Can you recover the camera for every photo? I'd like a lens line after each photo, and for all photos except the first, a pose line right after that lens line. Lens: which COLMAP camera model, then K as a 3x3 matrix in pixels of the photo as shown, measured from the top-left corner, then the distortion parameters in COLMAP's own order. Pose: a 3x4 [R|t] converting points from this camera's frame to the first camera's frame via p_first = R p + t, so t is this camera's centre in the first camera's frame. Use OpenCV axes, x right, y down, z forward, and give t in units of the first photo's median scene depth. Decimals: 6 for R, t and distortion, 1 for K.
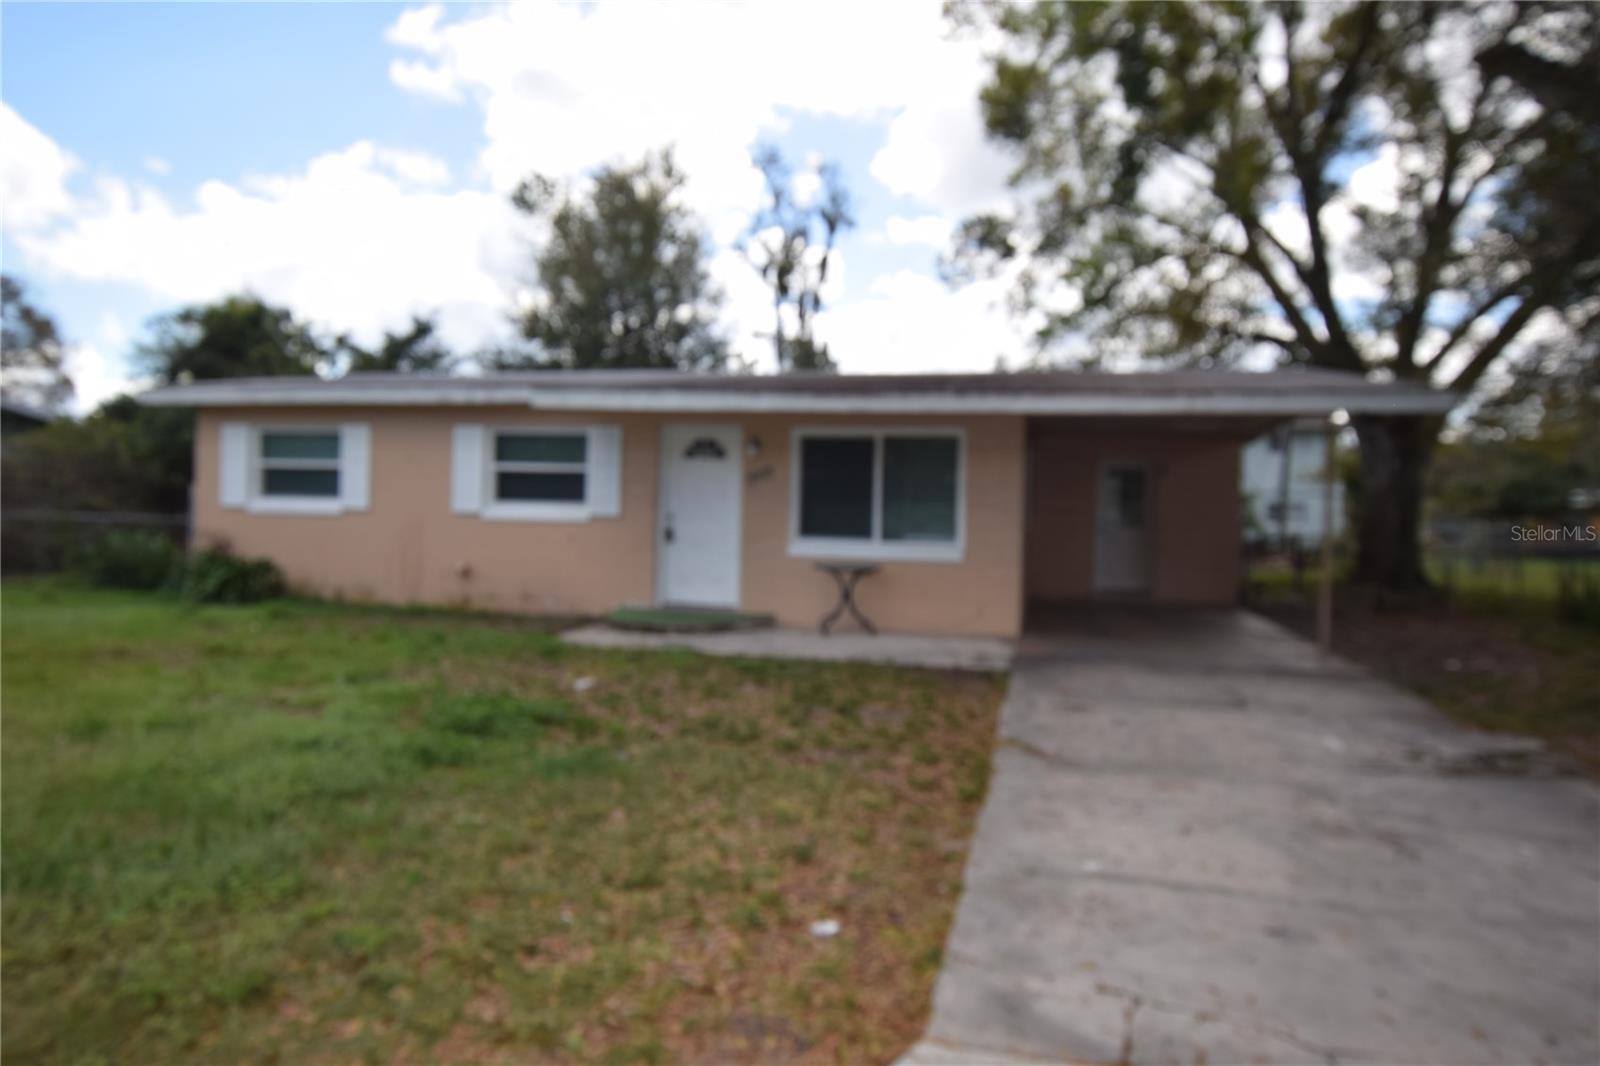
lens RADIAL K [[1083.3, 0, 809.9], [0, 1083.3, 507.7], [0, 0, 1]] dist [0.000532, 0.005498]
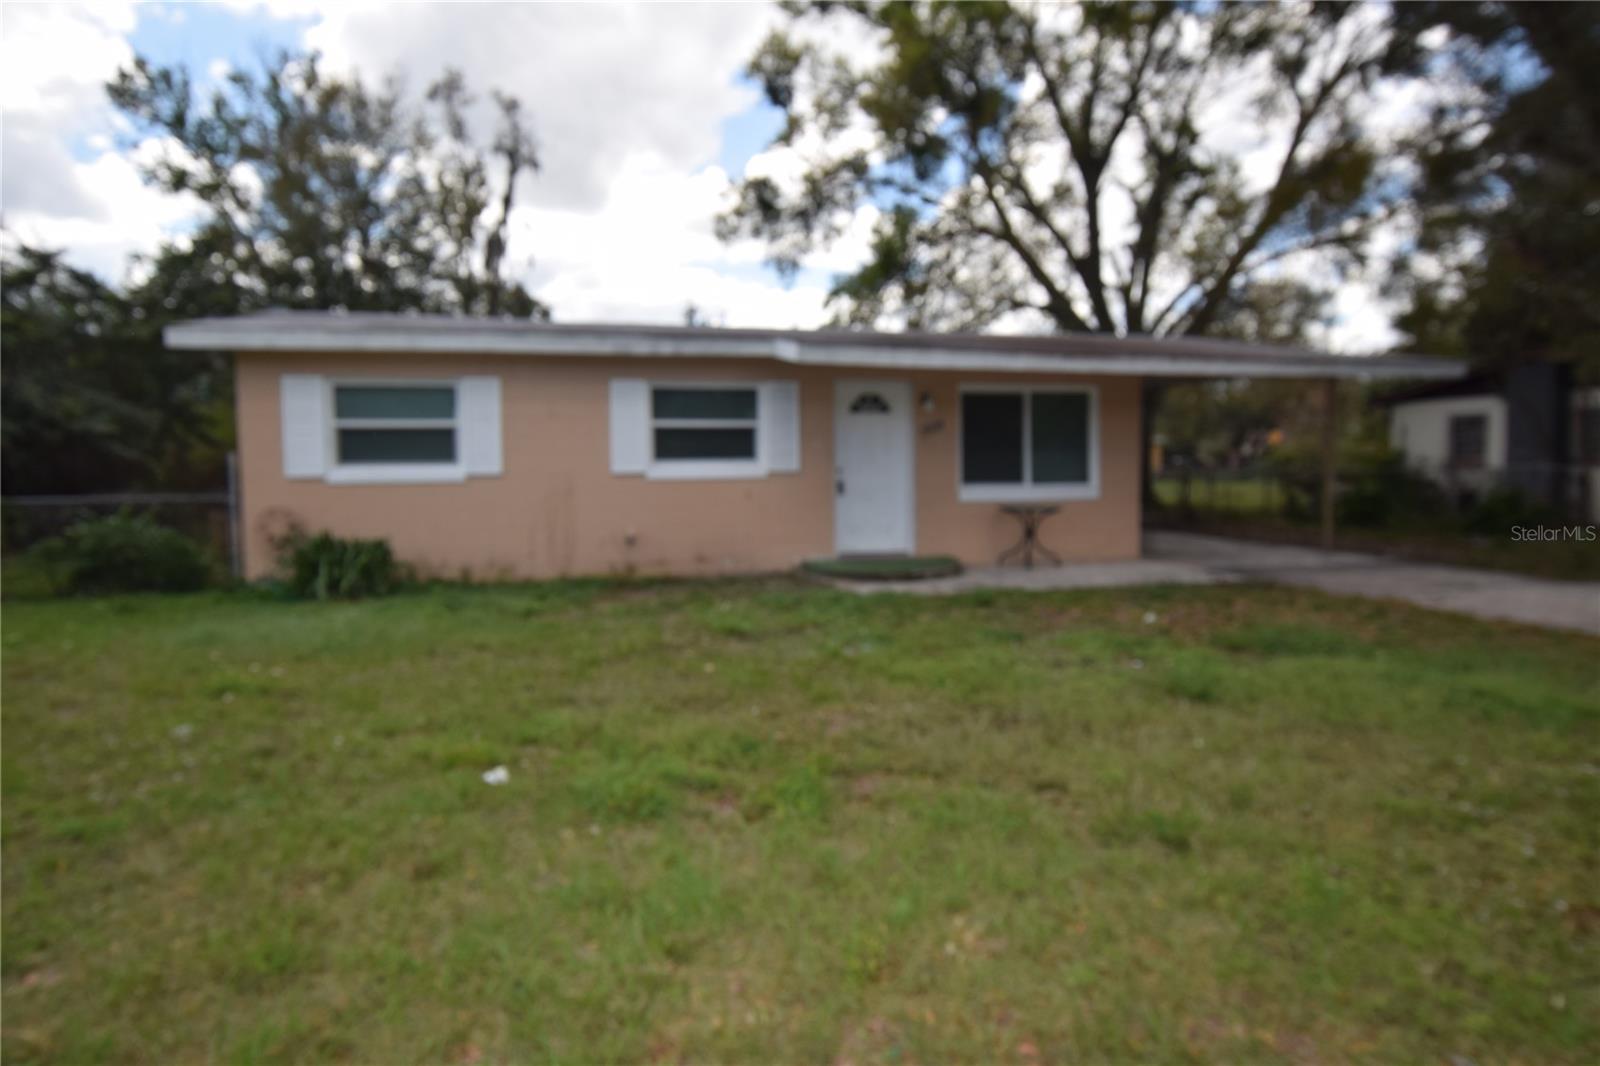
lens RADIAL K [[1035.0, 0, 788.2], [0, 1035.0, 521.0], [0, 0, 1]] dist [-0.000834, 0.001164]
pose [[0.873647, -0.060511, 0.482782, -0.628602], [0.027155, 0.996754, 0.075793, -0.018873], [-0.485801, -0.053106, 0.872455, 0.157458]]
